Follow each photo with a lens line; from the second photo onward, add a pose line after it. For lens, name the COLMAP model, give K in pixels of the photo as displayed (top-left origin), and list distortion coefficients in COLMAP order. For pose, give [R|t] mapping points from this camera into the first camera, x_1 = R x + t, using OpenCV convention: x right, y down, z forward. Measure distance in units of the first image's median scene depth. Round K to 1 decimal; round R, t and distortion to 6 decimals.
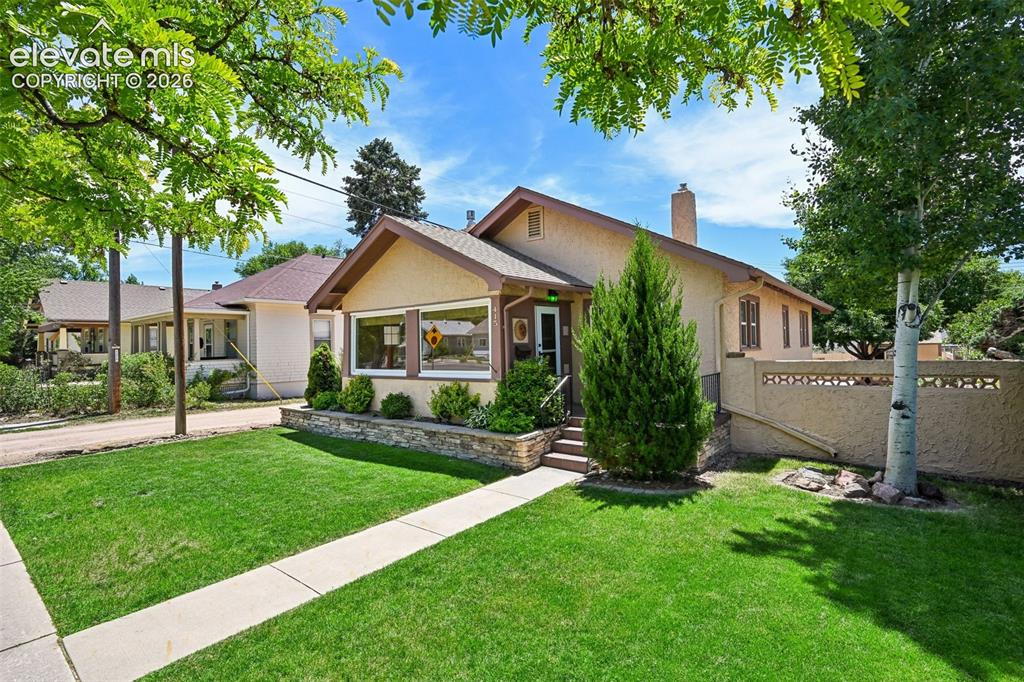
lens RADIAL K [[473.6, 0, 512.9], [0, 473.6, 342.8], [0, 0, 1]] dist [-0.003426, -0.000276]
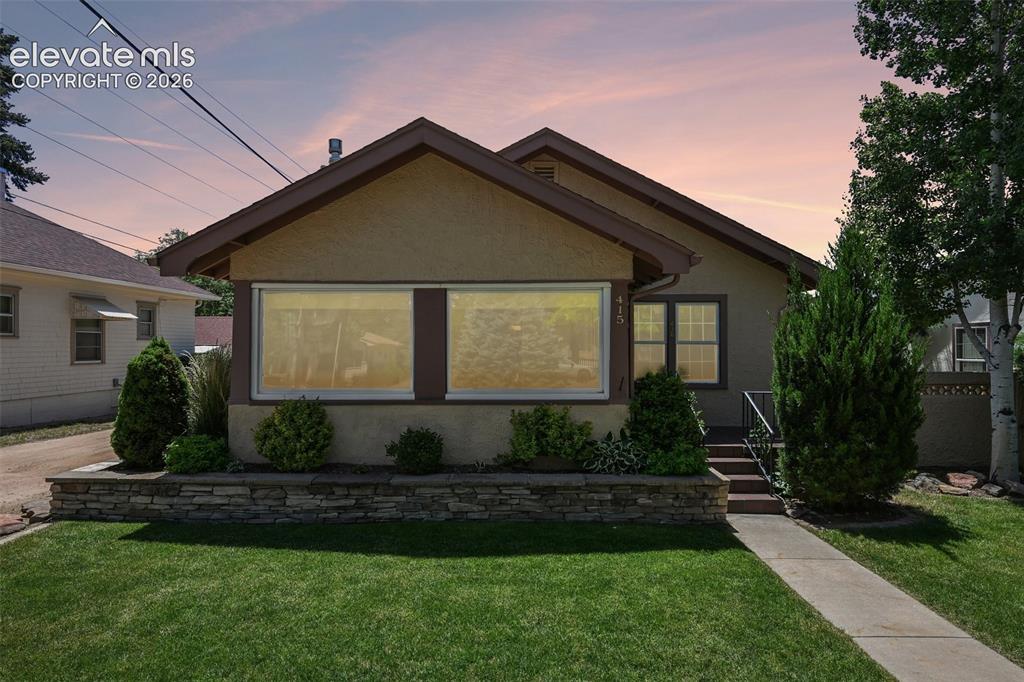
lens RADIAL K [[574.2, 0, 511.6], [0, 574.2, 342.2], [0, 0, 1]] dist [0.003752, 0.001763]
pose [[0.792581, 0.020738, 0.609414, -0.740143], [-0.023483, 0.999718, -0.003478, -0.001664], [-0.609314, -0.011555, 0.792845, 0.462477]]
